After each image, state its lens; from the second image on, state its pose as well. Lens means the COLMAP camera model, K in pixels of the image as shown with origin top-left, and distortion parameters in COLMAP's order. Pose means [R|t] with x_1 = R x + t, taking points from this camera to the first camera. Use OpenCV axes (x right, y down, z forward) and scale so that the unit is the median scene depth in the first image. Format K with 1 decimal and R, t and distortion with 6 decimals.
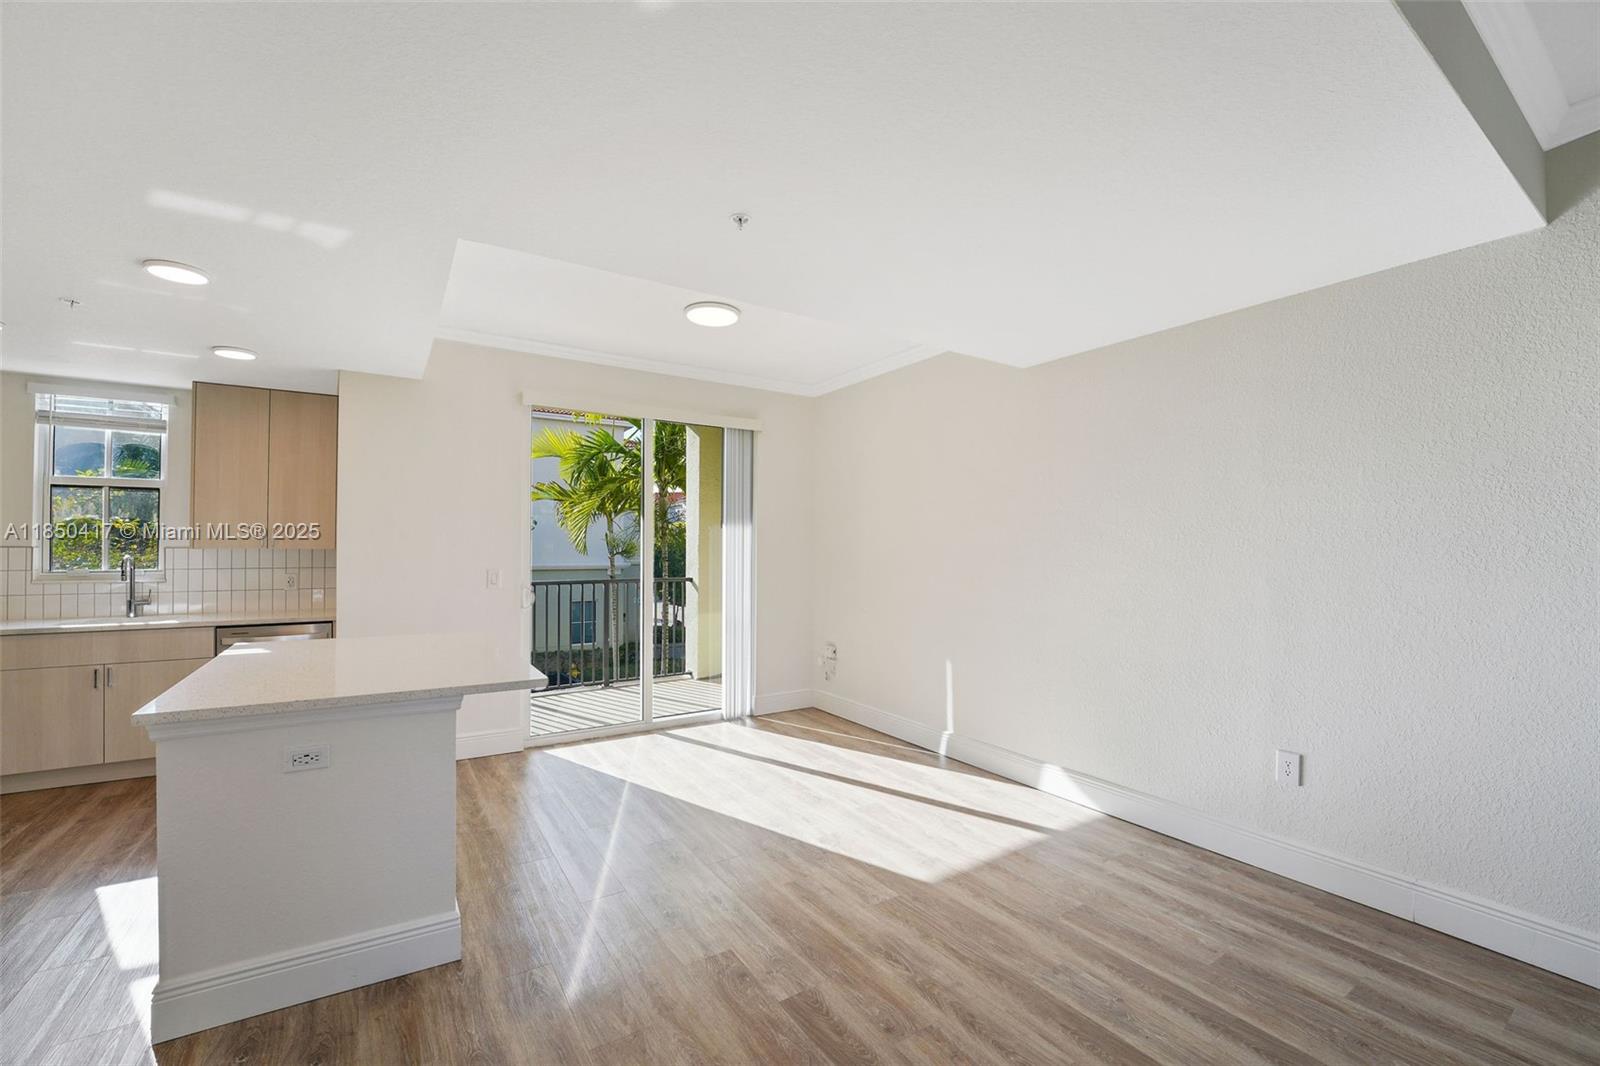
lens RADIAL K [[646.6, 0, 796.7], [0, 646.6, 540.7], [0, 0, 1]] dist [-0.022218, 0.000816]
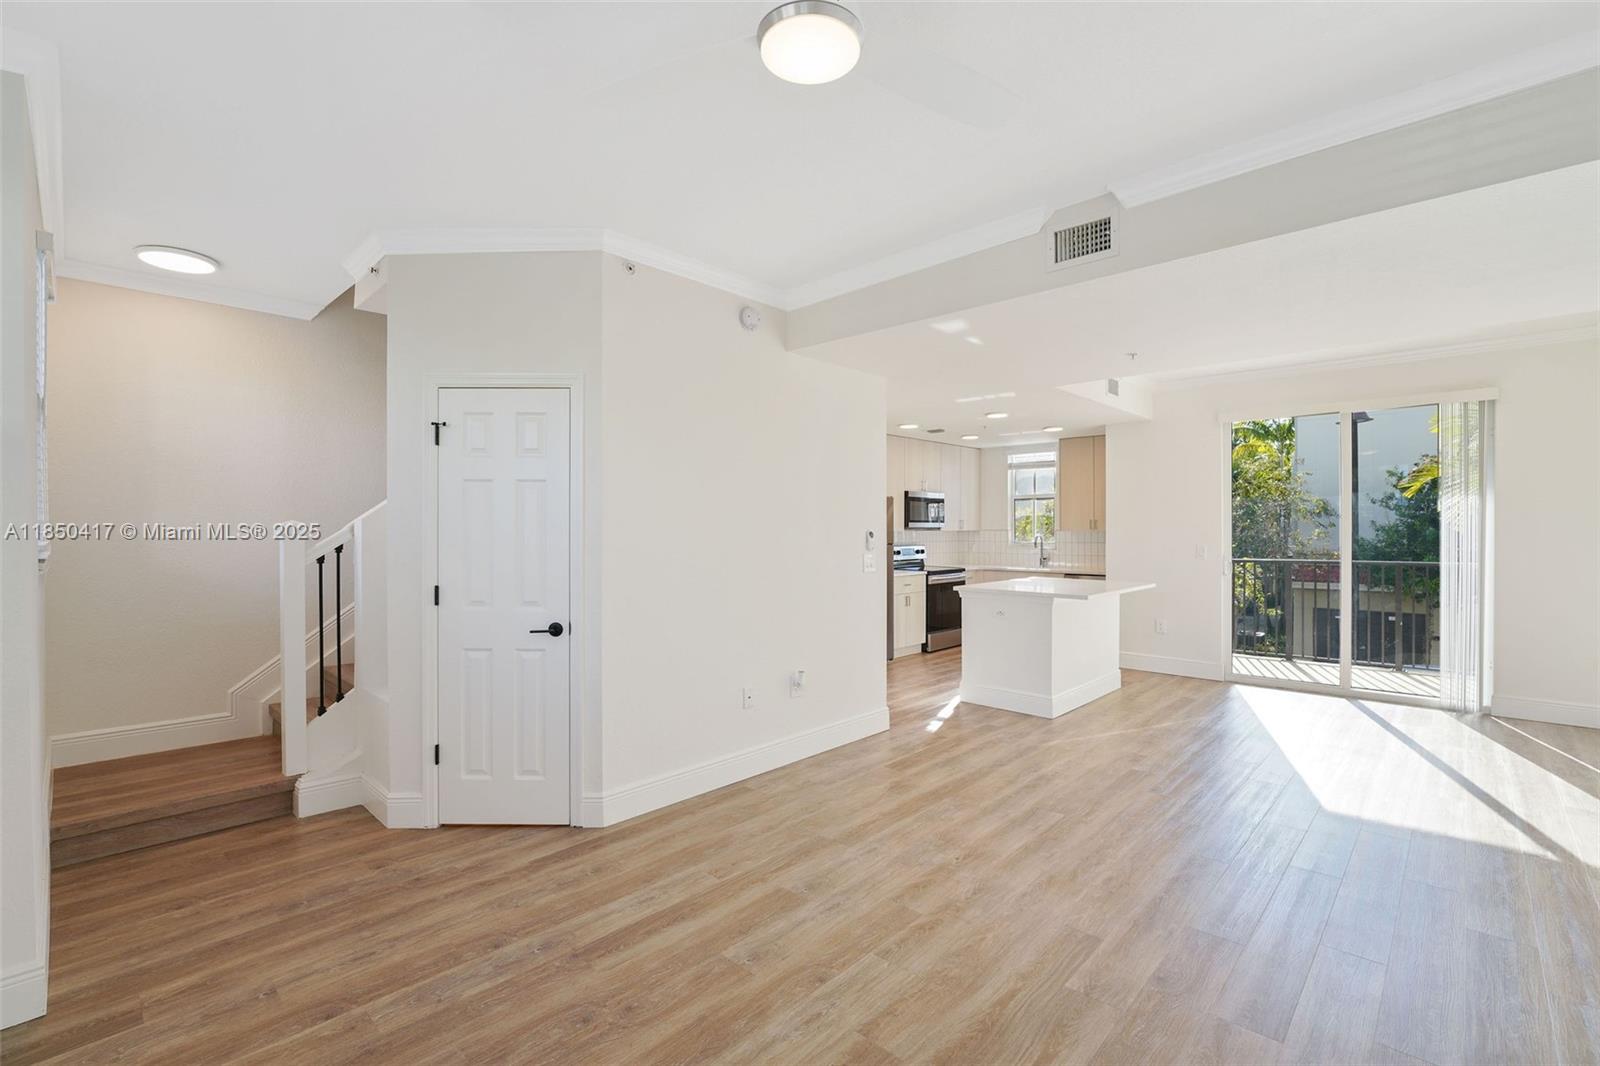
lens RADIAL K [[701.1, 0, 803.0], [0, 701.1, 528.8], [0, 0, 1]] dist [-0.016440, -0.000605]
pose [[0.240804, -0.003770, -0.970567, 0.930136], [0.012546, 0.999921, -0.000771, -0.001735], [0.970493, -0.011991, 0.240832, -0.232135]]
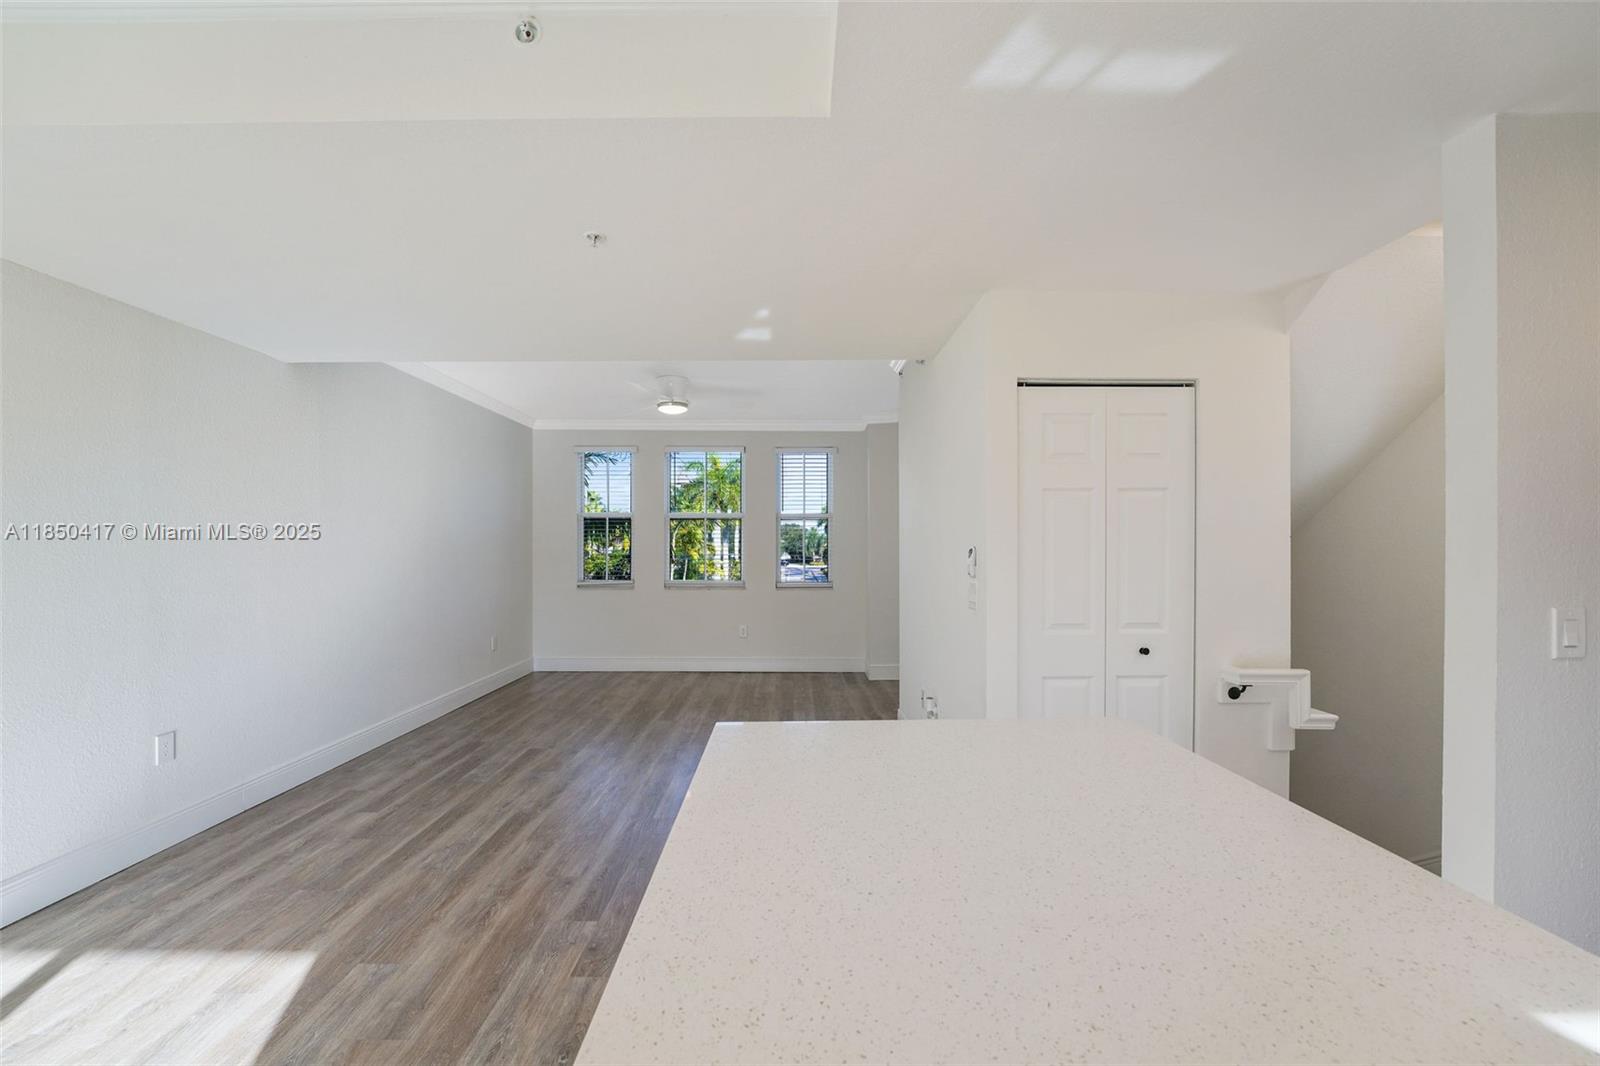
lens RADIAL K [[646.6, 0, 811.5], [0, 646.6, 557.5], [0, 0, 1]] dist [-0.022218, 0.000816]
pose [[-0.856047, -0.008291, 0.516831, -0.533357], [-0.008189, 0.999963, 0.002477, 0.011200], [-0.516833, -0.002112, -0.856084, 0.975659]]
